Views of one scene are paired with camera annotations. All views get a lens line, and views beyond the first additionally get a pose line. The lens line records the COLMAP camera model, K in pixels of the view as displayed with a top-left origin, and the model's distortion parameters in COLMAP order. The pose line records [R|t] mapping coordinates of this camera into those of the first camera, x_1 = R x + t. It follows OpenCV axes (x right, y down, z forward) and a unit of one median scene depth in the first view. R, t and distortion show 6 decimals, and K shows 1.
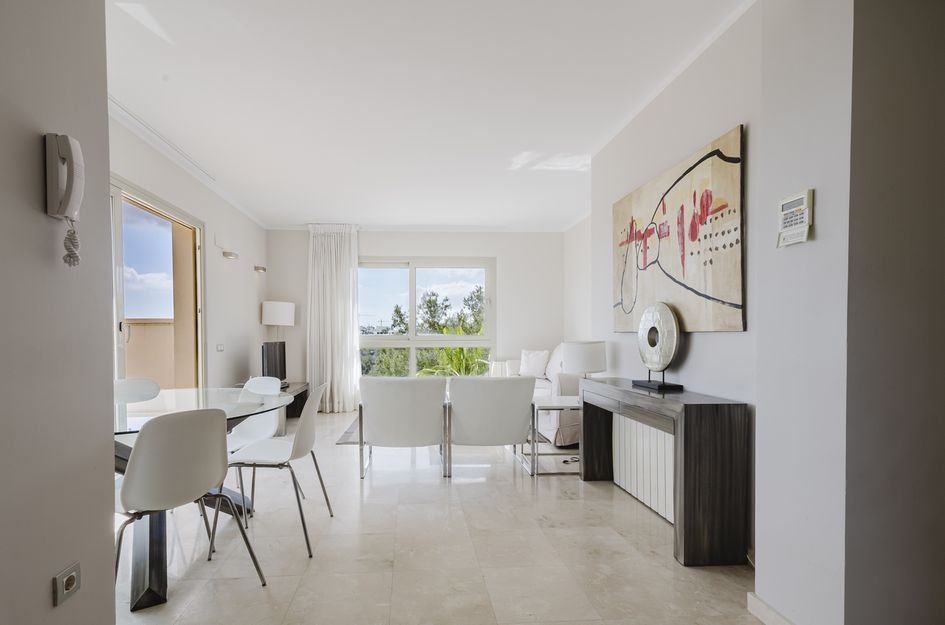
lens RADIAL K [[454.2, 0, 487.3], [0, 454.2, 334.7], [0, 0, 1]] dist [0.015493, -0.000741]
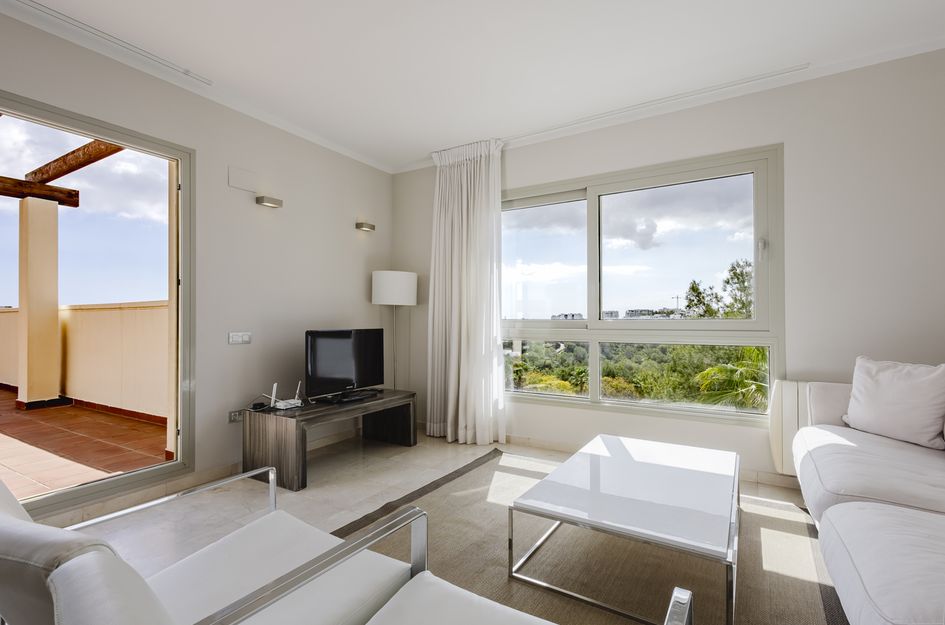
lens RADIAL K [[454.2, 0, 475.0], [0, 454.2, 313.6], [0, 0, 1]] dist [0.015493, -0.000741]
pose [[0.766603, -0.005488, -0.642097, 0.079885], [-0.000366, 0.999960, -0.008983, -0.001320], [0.642121, 0.007122, 0.766570, 0.497999]]
